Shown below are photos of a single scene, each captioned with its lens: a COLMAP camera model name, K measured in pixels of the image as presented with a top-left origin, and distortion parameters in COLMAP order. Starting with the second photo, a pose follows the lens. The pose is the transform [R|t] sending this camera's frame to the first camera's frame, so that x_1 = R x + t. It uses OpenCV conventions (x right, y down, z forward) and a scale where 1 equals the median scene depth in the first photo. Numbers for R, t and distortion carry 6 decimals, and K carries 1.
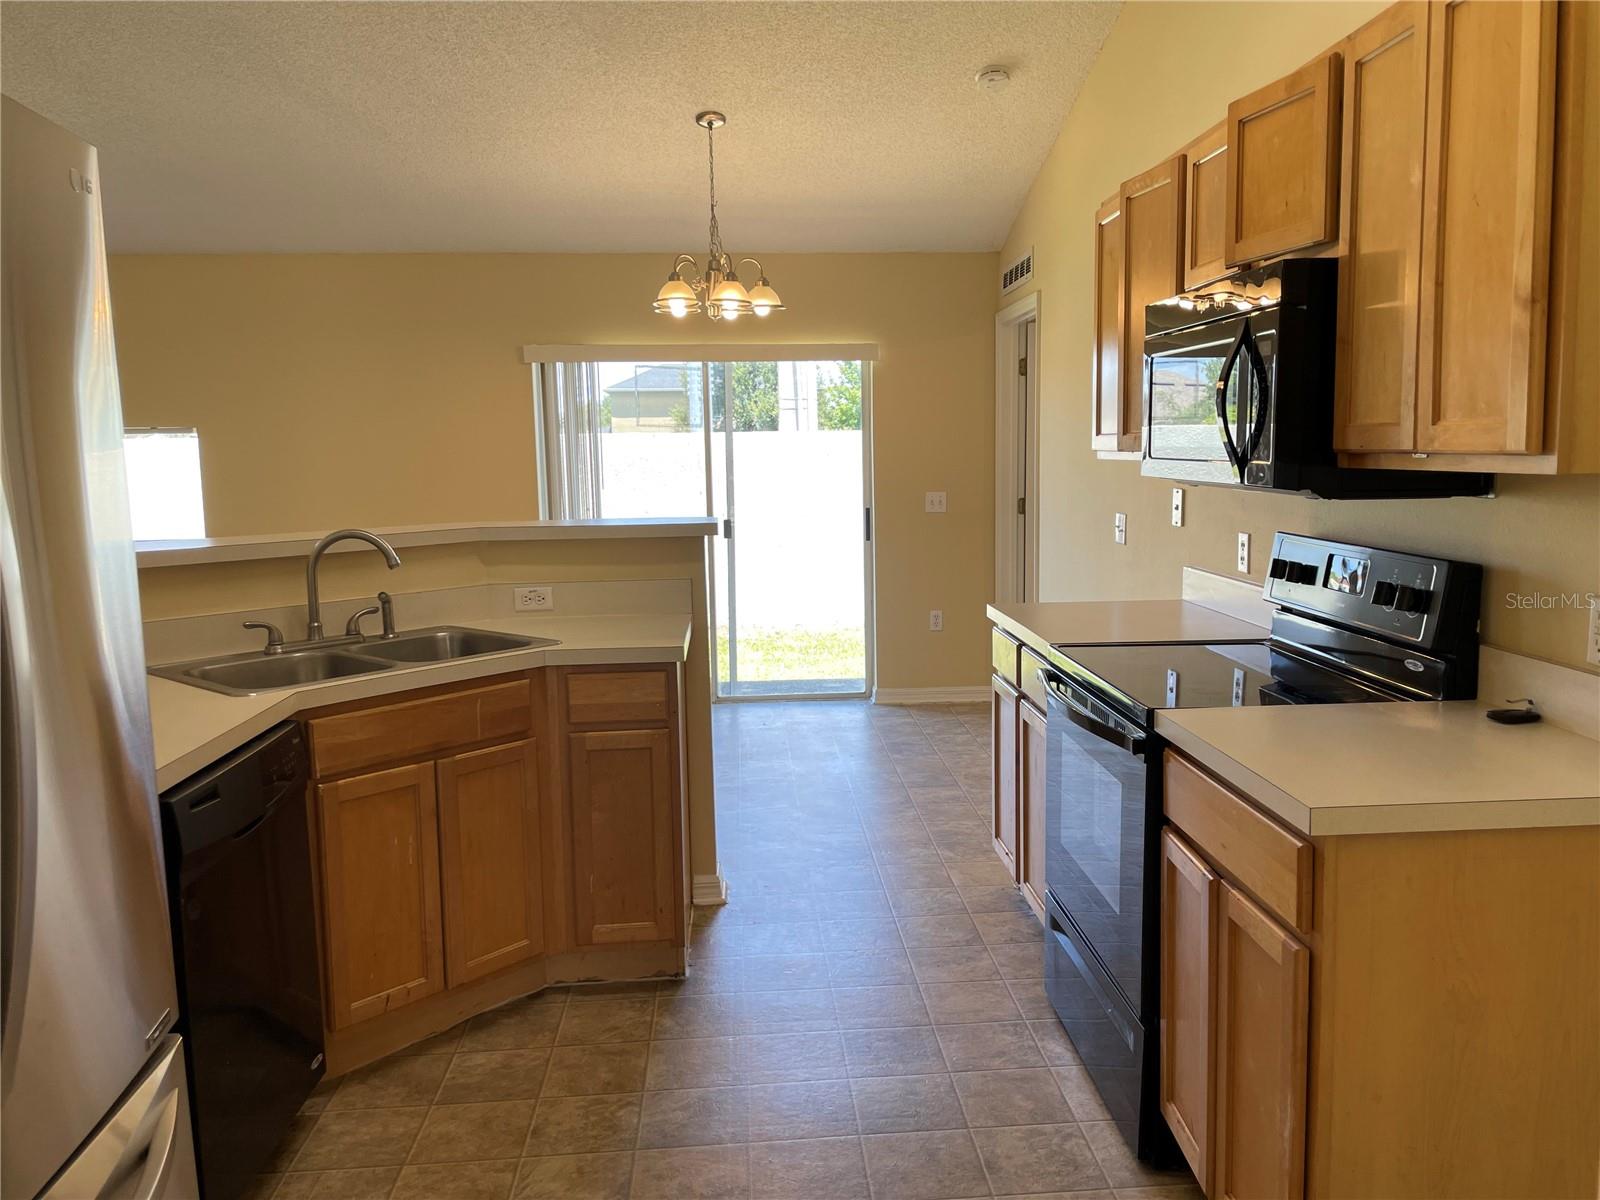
lens RADIAL K [[1182.0, 0, 812.5], [0, 1182.0, 588.4], [0, 0, 1]] dist [0.151996, -0.207843]
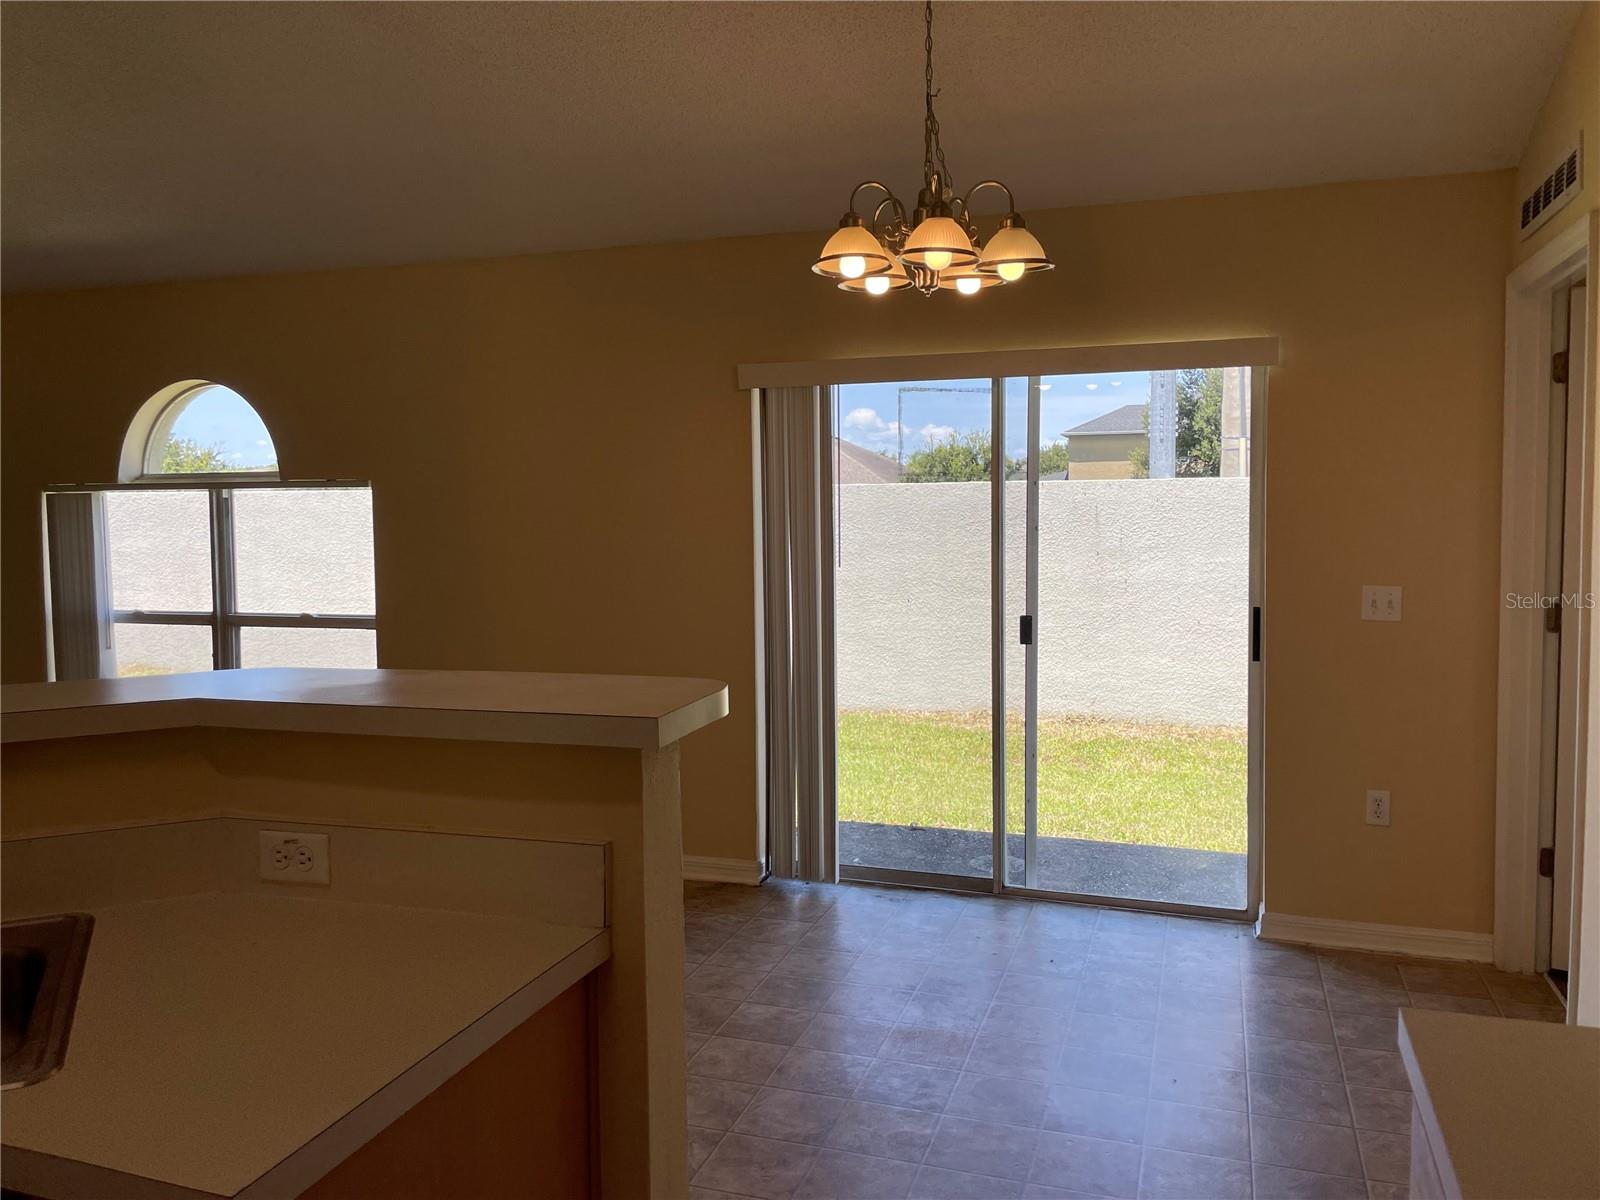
lens RADIAL K [[1216.2, 0, 801.1], [0, 1216.2, 579.6], [0, 0, 1]] dist [0.091655, -0.119498]
pose [[0.927813, 0.031270, -0.371734, 0.066177], [-0.048694, 0.998107, -0.037576, -0.049214], [0.369855, 0.052965, 0.927579, 0.343572]]
